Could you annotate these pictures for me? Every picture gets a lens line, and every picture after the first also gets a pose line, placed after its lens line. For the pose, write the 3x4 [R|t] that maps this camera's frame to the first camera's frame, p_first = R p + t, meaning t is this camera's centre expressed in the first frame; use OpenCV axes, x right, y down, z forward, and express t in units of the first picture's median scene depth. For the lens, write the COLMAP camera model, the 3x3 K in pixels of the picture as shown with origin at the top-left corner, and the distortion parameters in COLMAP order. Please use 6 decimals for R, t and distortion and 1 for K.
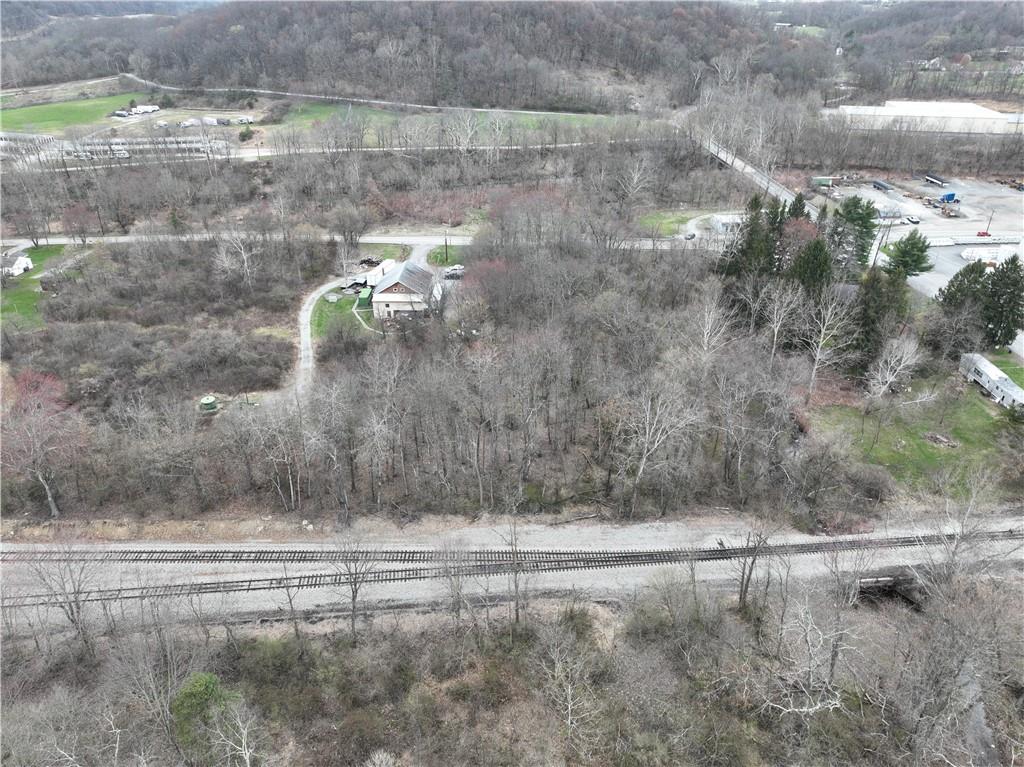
lens RADIAL K [[719.4, 0, 510.4], [0, 719.4, 382.0], [0, 0, 1]] dist [-0.002876, 0.019439]
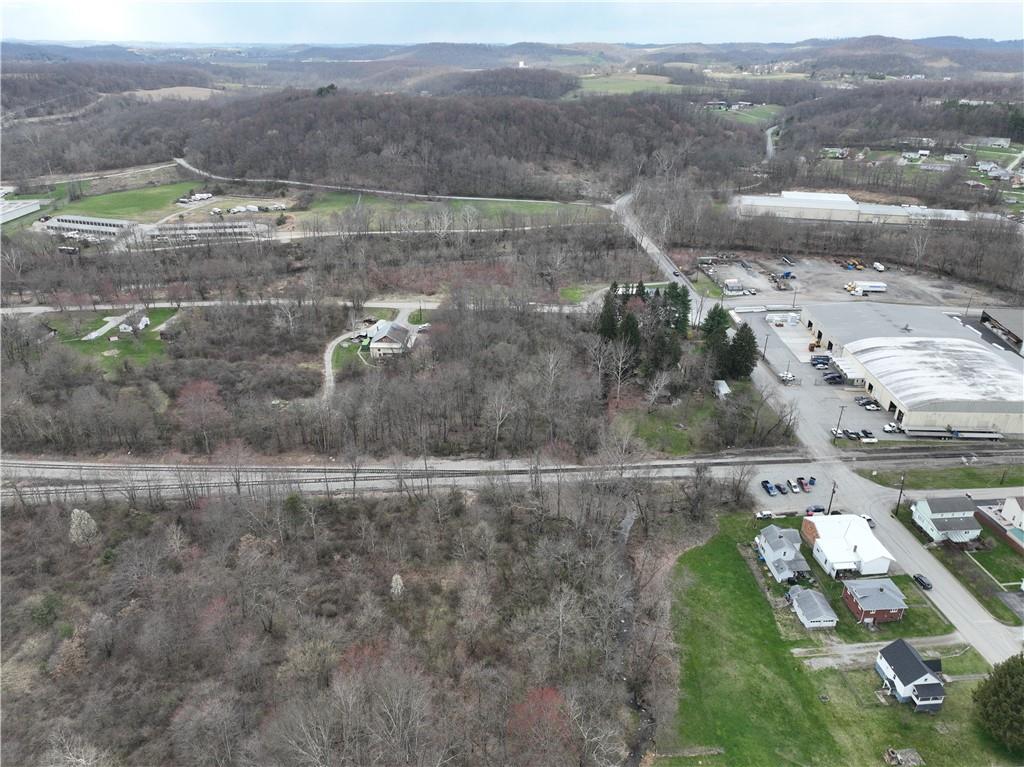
lens RADIAL K [[719.4, 0, 512.5], [0, 719.4, 385.8], [0, 0, 1]] dist [-0.002876, 0.019439]
pose [[0.999956, 0.006045, -0.007168, 0.089193], [-0.006426, 0.998506, -0.054255, 0.038008], [0.006829, 0.054298, 0.998501, -0.384642]]
